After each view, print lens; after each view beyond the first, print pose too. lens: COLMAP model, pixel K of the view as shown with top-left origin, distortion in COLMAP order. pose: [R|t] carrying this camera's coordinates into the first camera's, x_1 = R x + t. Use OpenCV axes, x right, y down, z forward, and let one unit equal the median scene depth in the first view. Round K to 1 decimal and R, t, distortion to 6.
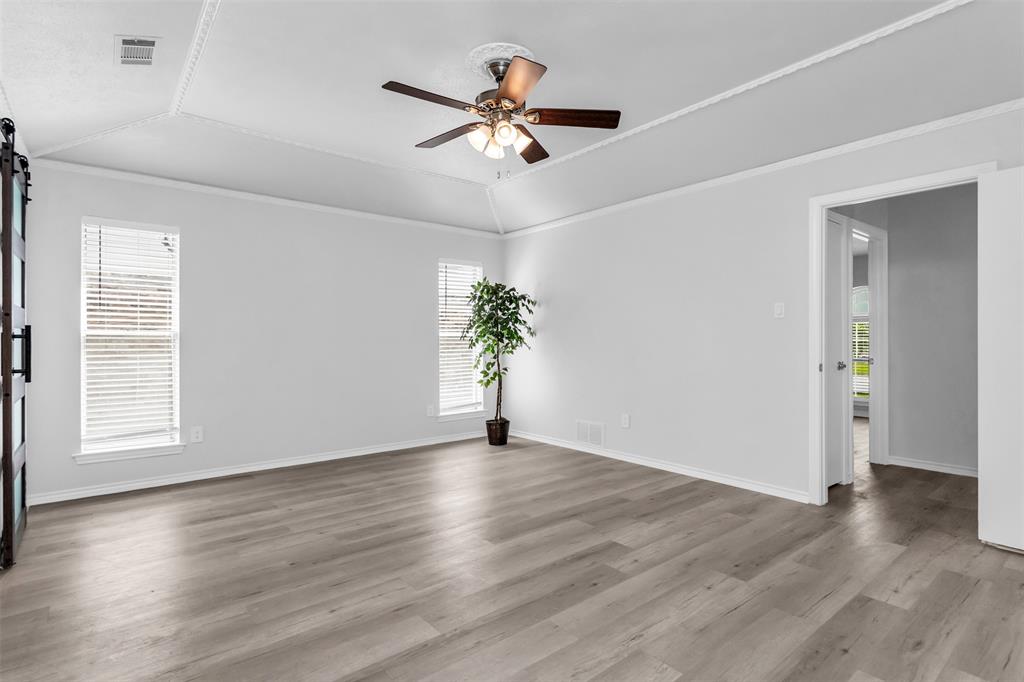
lens RADIAL K [[508.1, 0, 515.7], [0, 508.1, 342.9], [0, 0, 1]] dist [0.002657, -0.000015]
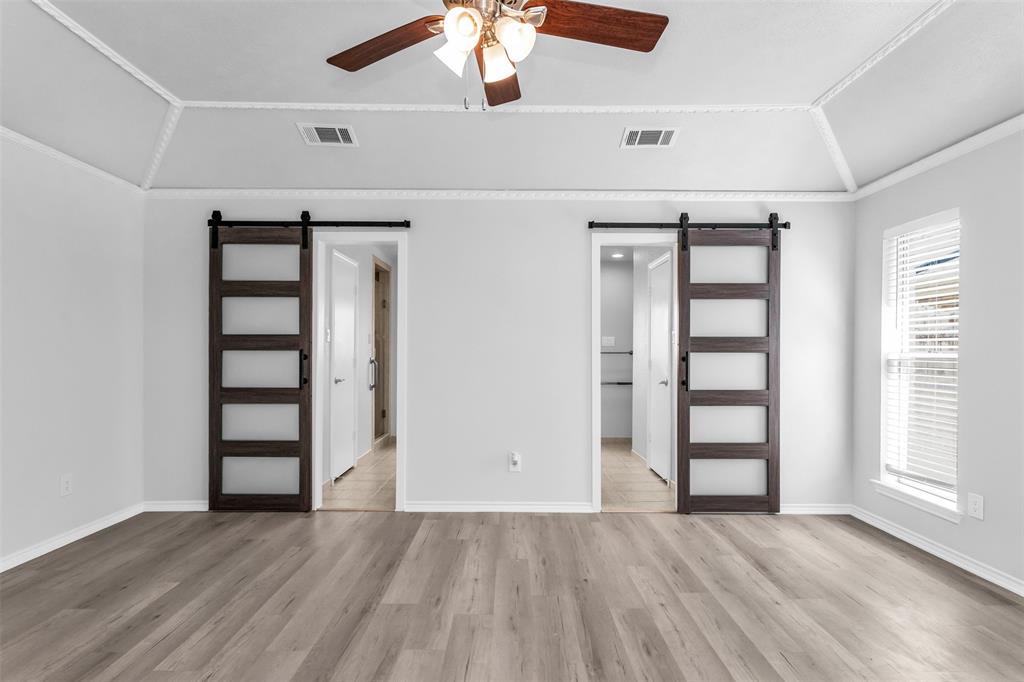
lens RADIAL K [[508.1, 0, 515.7], [0, 508.1, 342.9], [0, 0, 1]] dist [0.002657, -0.000015]
pose [[-0.625241, -0.008308, -0.780388, 0.456162], [-0.009471, 0.999950, -0.003058, -0.046574], [0.780375, 0.005479, -0.625288, 1.492094]]
